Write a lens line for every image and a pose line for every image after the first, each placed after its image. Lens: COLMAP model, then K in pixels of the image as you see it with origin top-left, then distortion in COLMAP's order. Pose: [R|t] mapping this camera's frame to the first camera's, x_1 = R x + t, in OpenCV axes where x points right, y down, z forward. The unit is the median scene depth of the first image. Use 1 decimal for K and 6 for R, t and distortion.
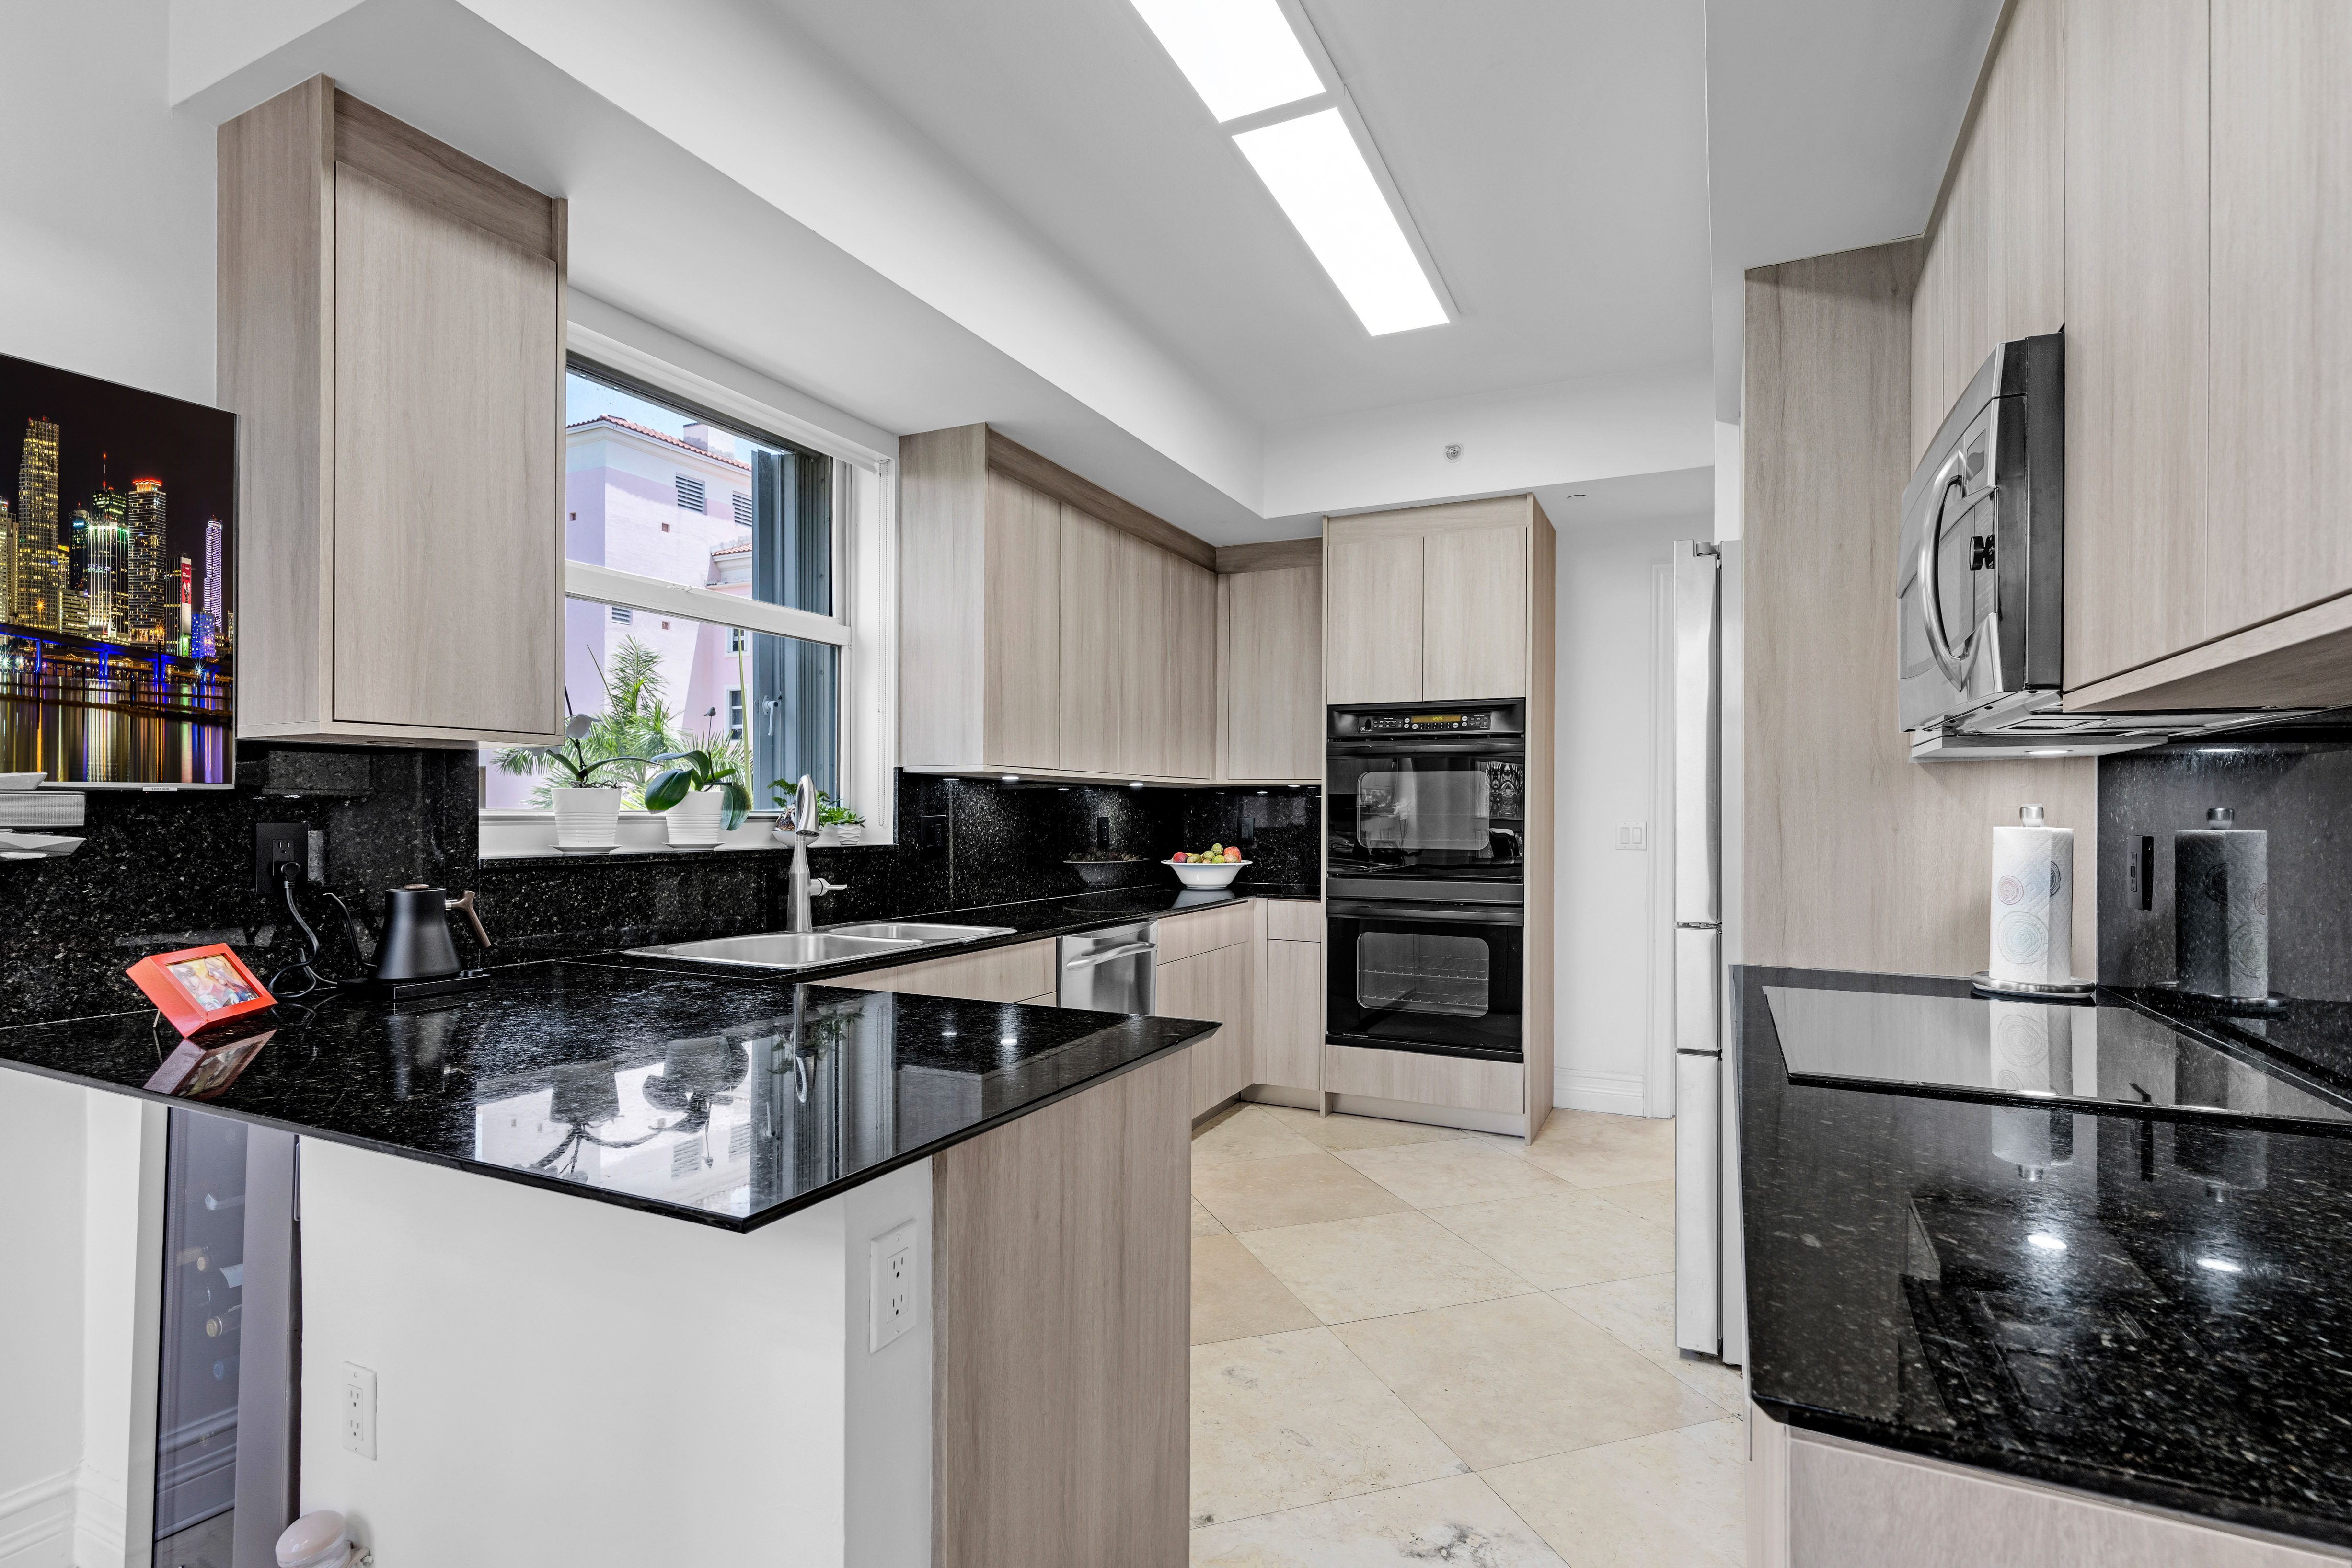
lens RADIAL K [[1130.7, 0, 1195.0], [0, 1130.7, 801.8], [0, 0, 1]] dist [-0.000248, 0.002607]
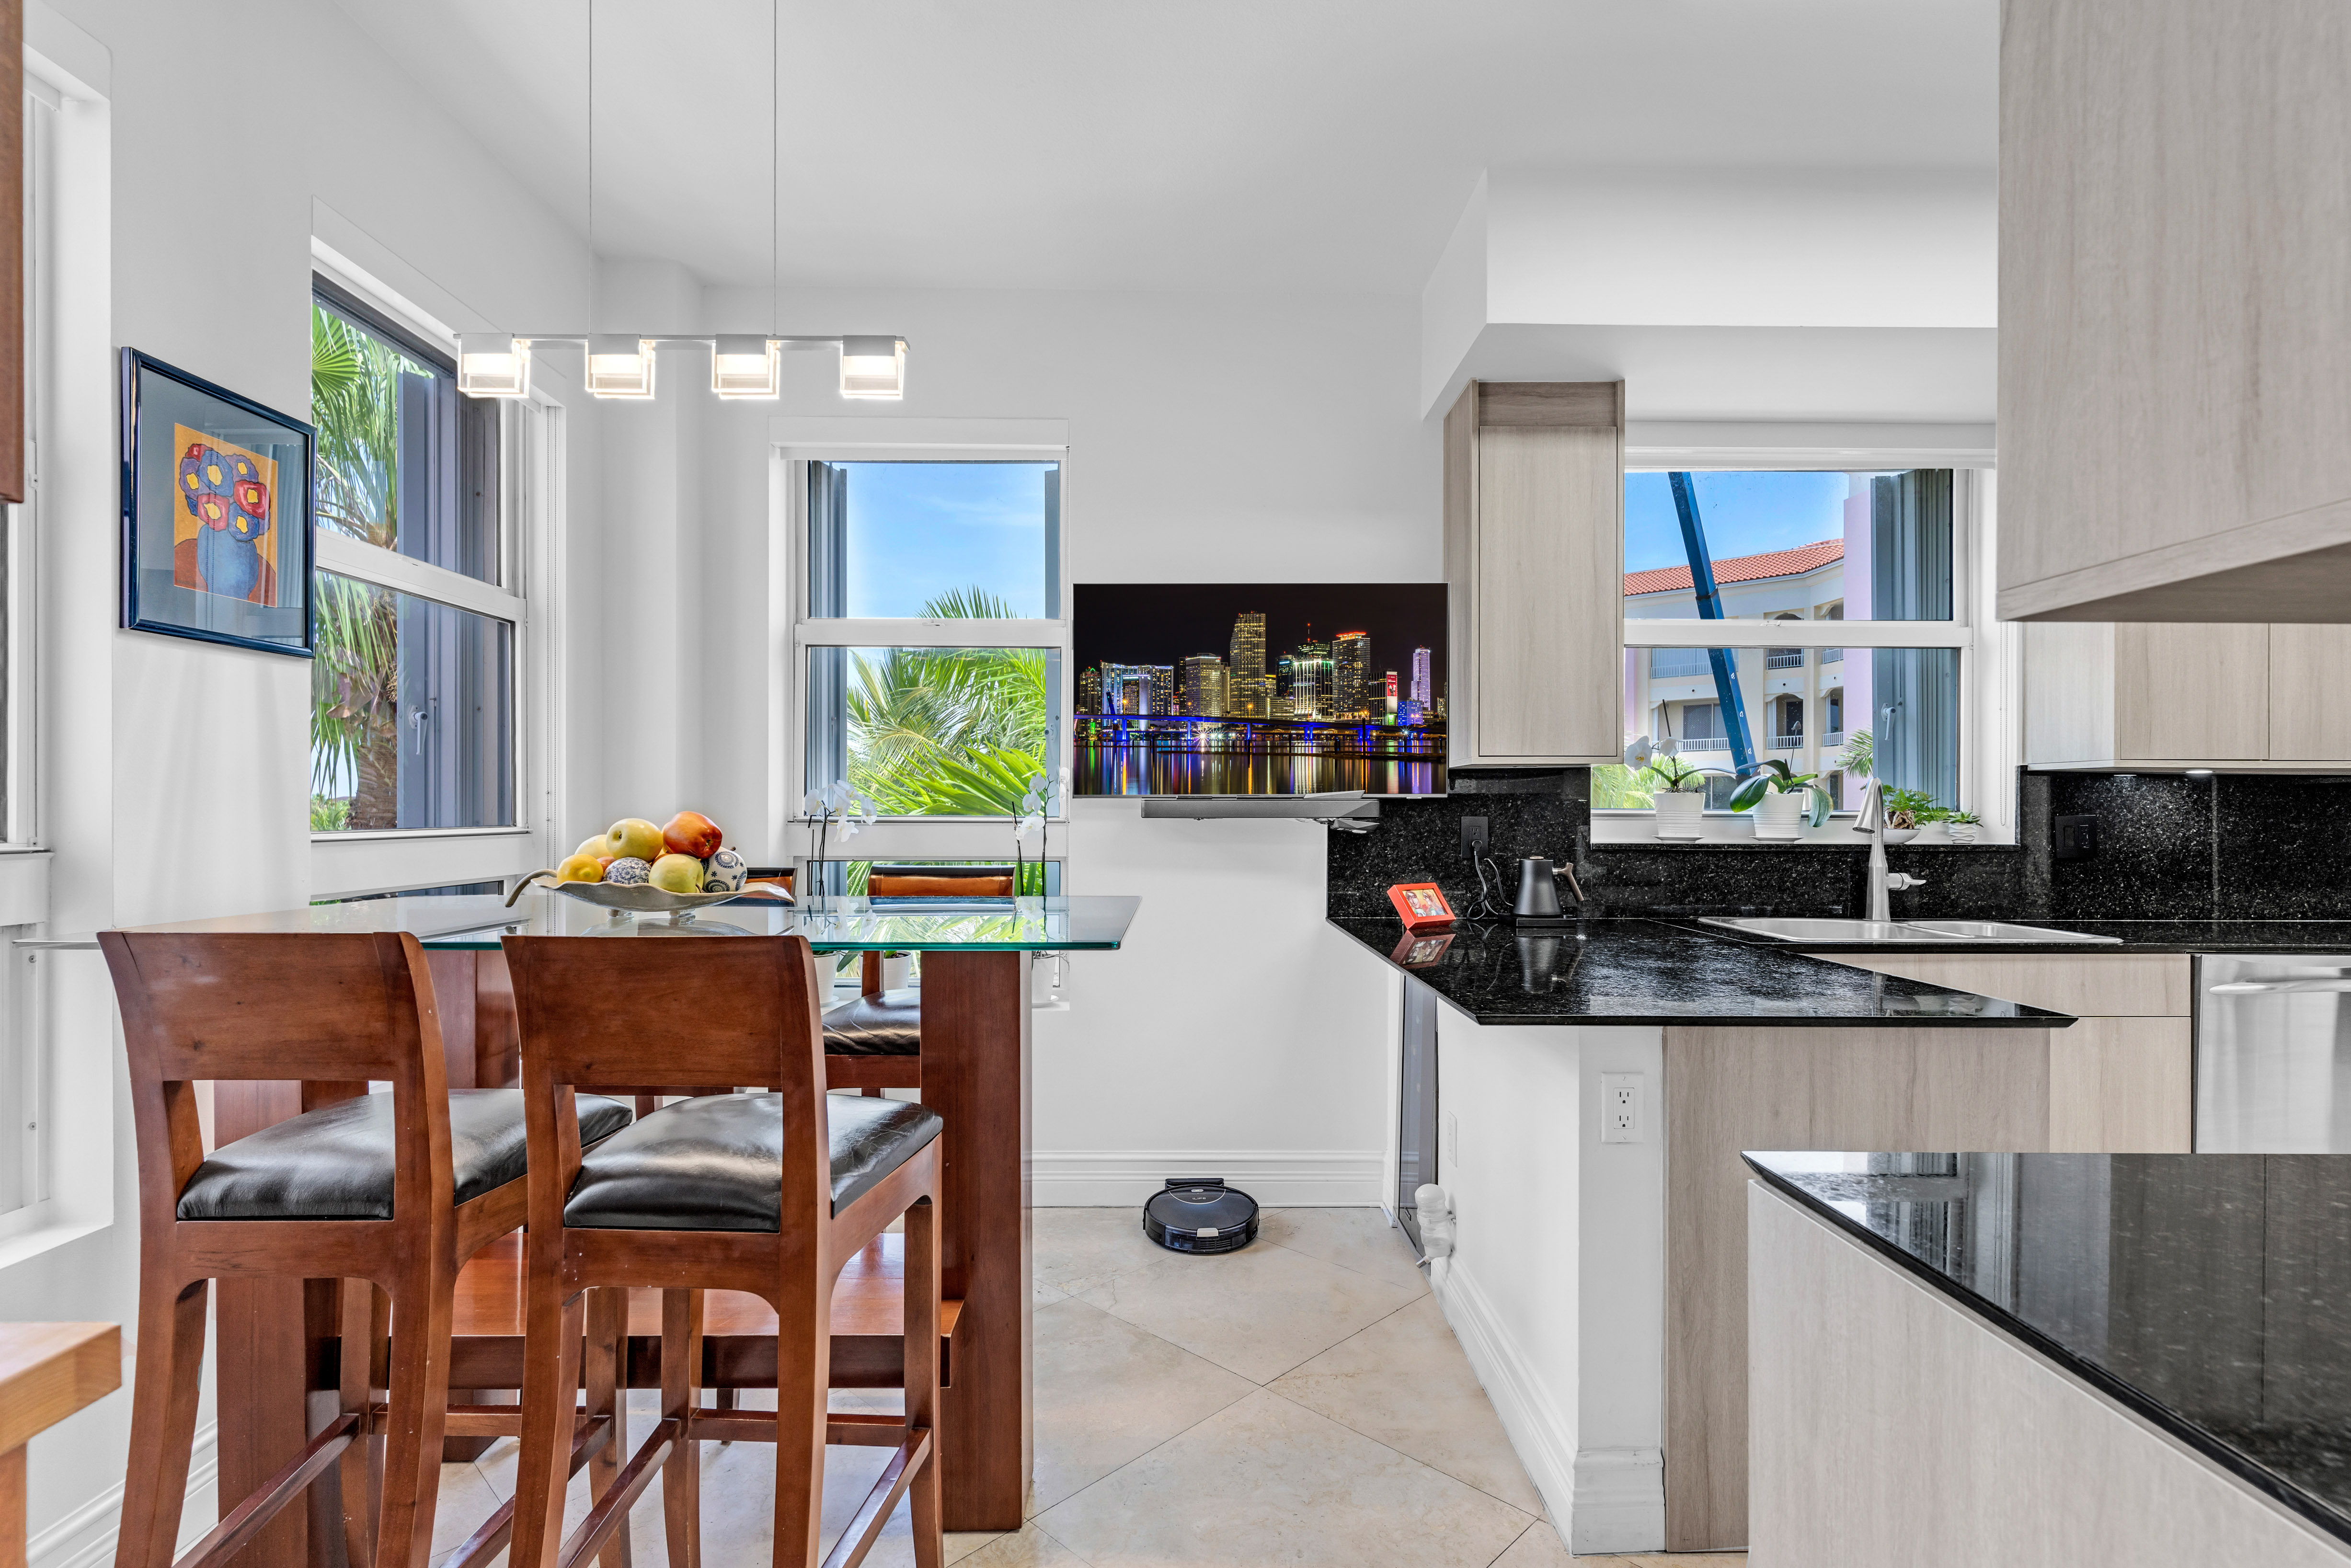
lens RADIAL K [[1130.2, 0, 1171.8], [0, 1130.2, 805.5], [0, 0, 1]] dist [-0.000248, 0.002607]
pose [[0.444562, -0.003272, -0.895742, 0.279247], [0.005674, 0.999984, -0.000837, 0.000729], [0.895730, -0.004710, 0.444573, -0.084702]]
